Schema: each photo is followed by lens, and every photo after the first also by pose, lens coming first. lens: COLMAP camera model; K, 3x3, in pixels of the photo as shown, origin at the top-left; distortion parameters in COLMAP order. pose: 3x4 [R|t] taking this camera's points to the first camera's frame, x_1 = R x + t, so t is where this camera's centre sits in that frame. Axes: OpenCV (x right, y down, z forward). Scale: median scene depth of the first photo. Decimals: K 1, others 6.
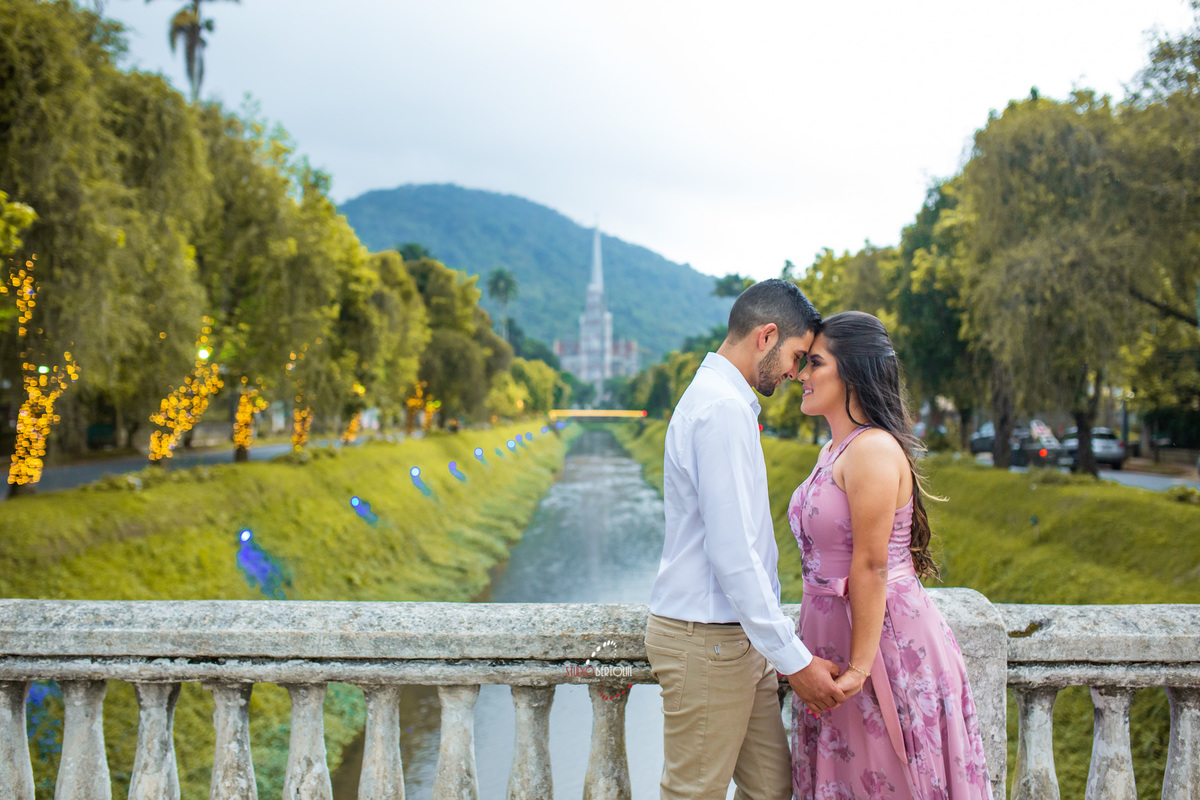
lens RADIAL K [[1172.8, 0, 580.5], [0, 1172.8, 400.5], [0, 0, 1]] dist [-0.046984, 0.067213]
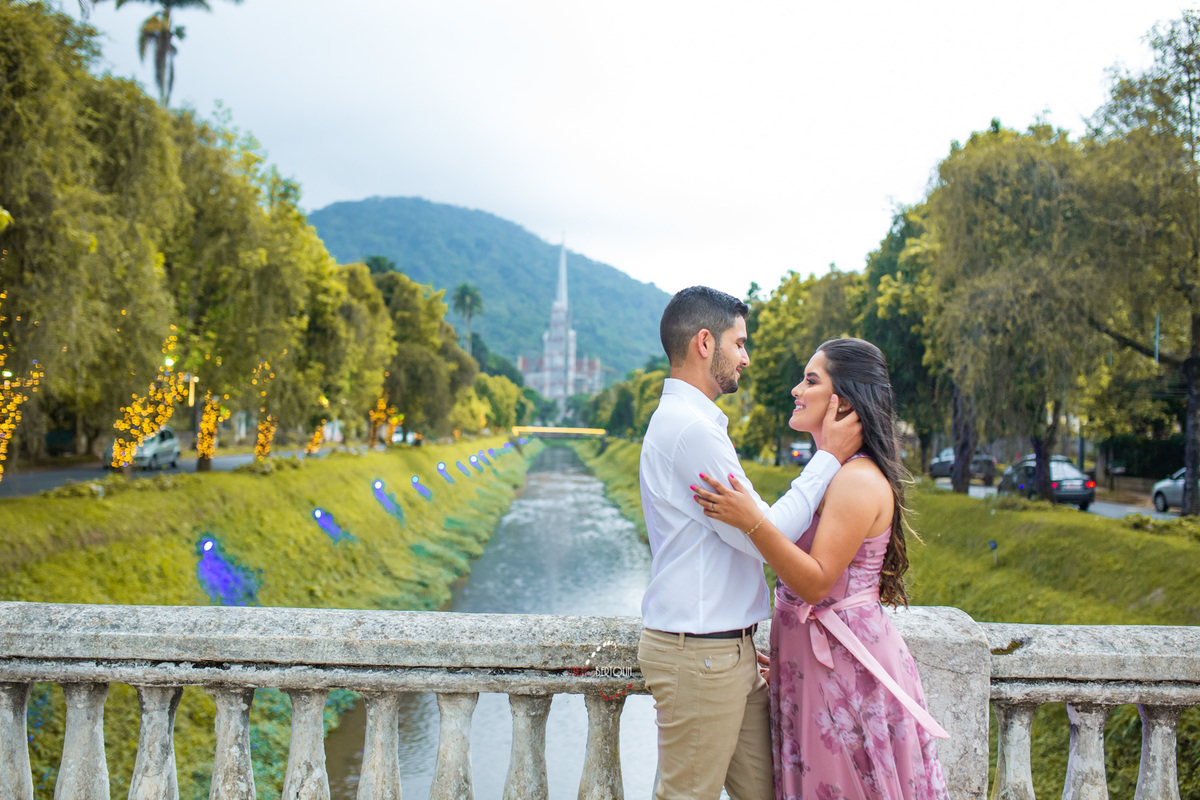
lens RADIAL K [[1172.8, 0, 580.5], [0, 1172.8, 400.5], [0, 0, 1]] dist [-0.046984, 0.067213]
pose [[0.999193, 0.022584, 0.033205, -0.005960], [-0.022099, 0.999645, -0.014880, 0.000080], [-0.033530, 0.014134, 0.999338, -0.004555]]
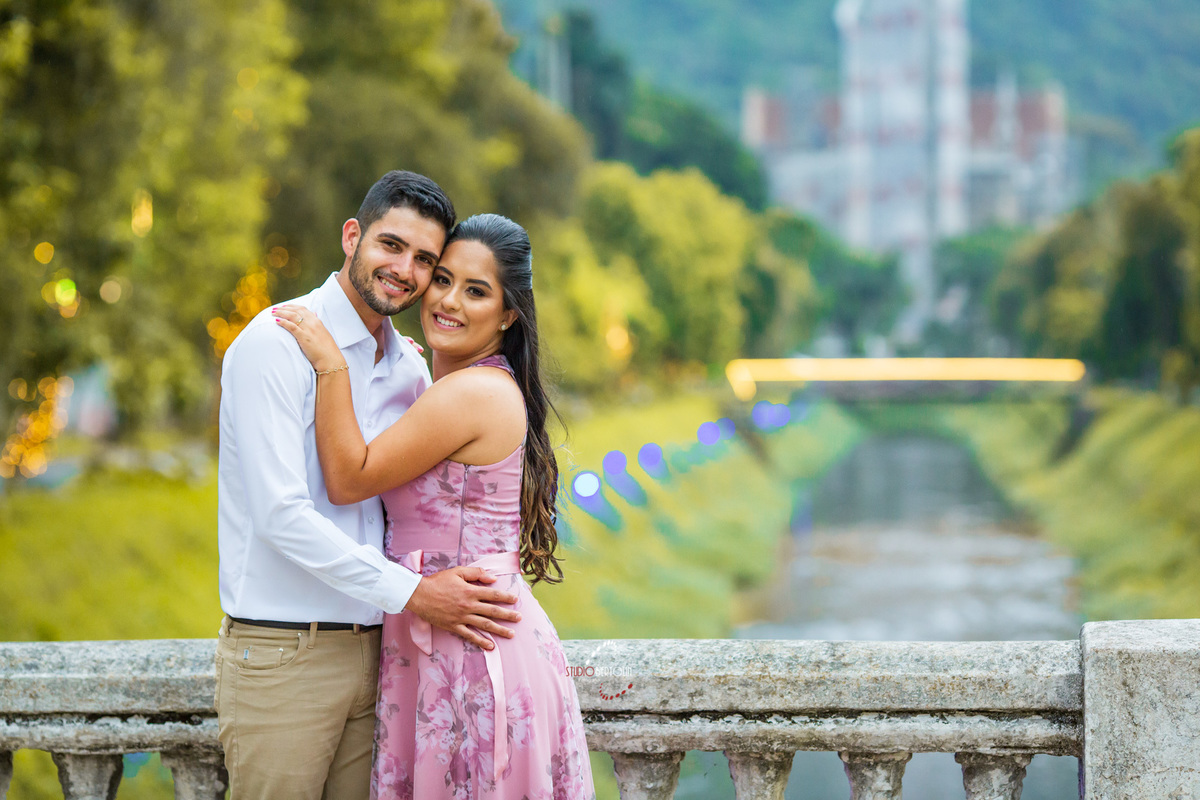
lens RADIAL K [[4778.6, 0, 600.0], [0, 4778.6, 400.0], [0, 0, 1]] dist [0.484513, -4.033407]
pose [[0.998441, -0.009460, -0.055016, 0.014039], [0.010360, 0.999817, 0.016103, -0.001466], [0.054853, -0.016648, 0.998356, -0.285235]]
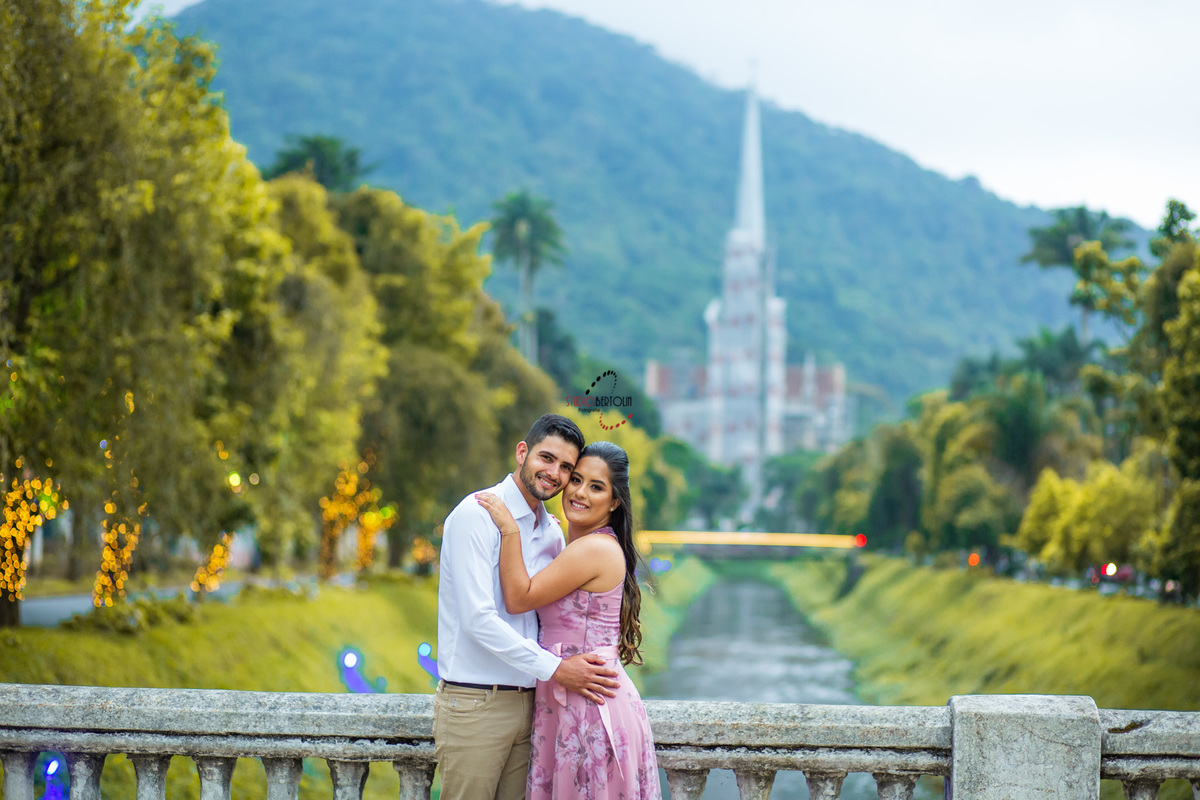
lens RADIAL K [[3025.8, 0, 600.0], [0, 3025.8, 400.0], [0, 0, 1]] dist [-0.047770, -0.799282]
pose [[0.999299, 0.013032, -0.035092, -0.004353], [-0.014253, 0.999294, -0.034765, -0.001757], [0.034614, 0.035241, 0.998779, -0.306228]]
